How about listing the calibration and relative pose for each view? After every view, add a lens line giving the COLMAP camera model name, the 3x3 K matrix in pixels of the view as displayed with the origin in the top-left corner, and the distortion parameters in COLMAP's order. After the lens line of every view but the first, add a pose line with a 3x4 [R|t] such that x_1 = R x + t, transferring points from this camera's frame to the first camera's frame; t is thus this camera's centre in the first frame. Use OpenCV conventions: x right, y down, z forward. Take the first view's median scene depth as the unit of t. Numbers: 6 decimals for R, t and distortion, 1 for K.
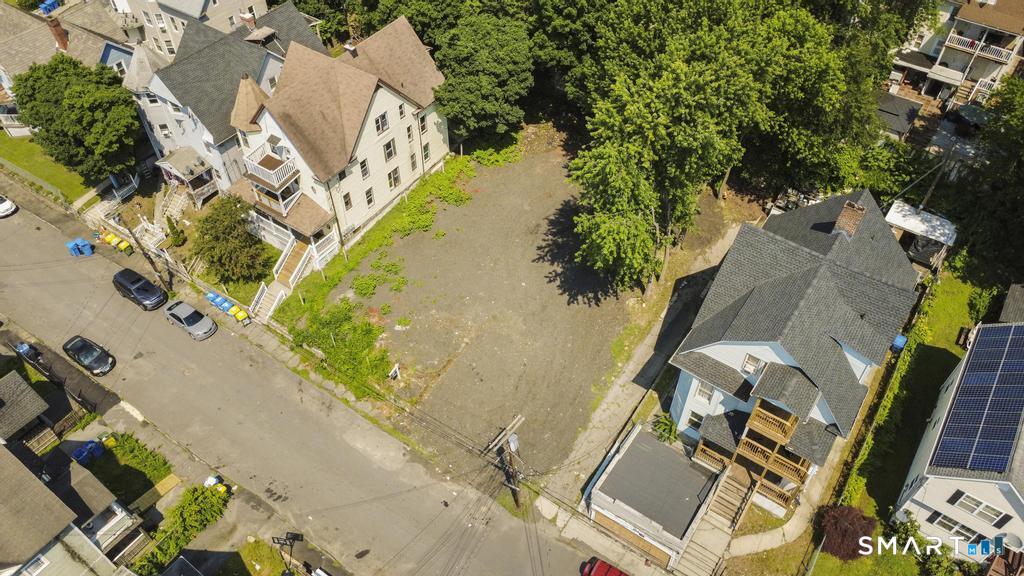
lens RADIAL K [[739.8, 0, 516.7], [0, 739.8, 286.4], [0, 0, 1]] dist [-0.002266, 0.006253]
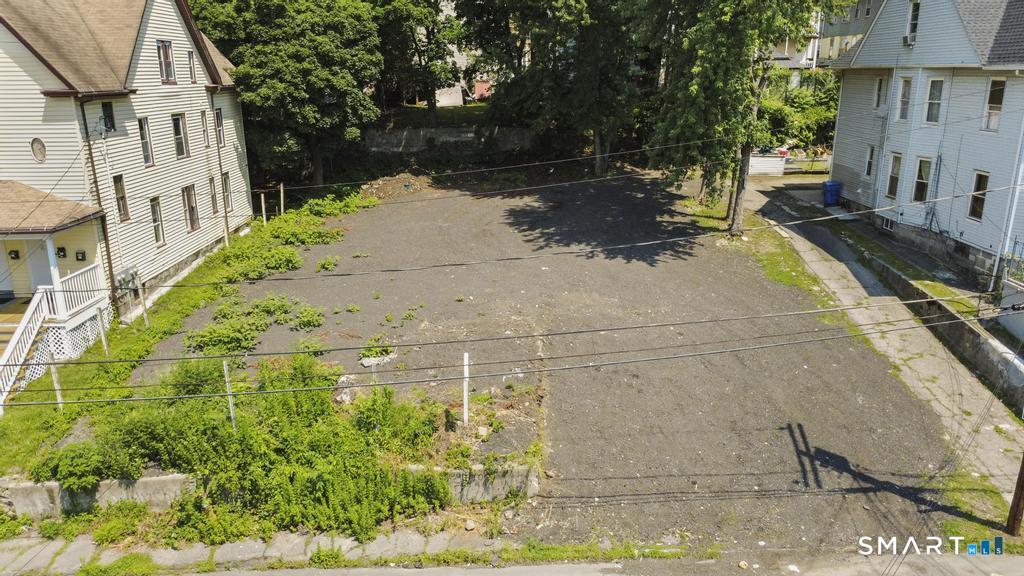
lens RADIAL K [[739.8, 0, 513.0], [0, 739.8, 290.9], [0, 0, 1]] dist [-0.002266, 0.006253]
pose [[0.822203, -0.173555, 0.542089, -0.286791], [0.427319, 0.817348, -0.386445, 0.196479], [-0.376006, 0.549382, 0.746190, 0.626263]]
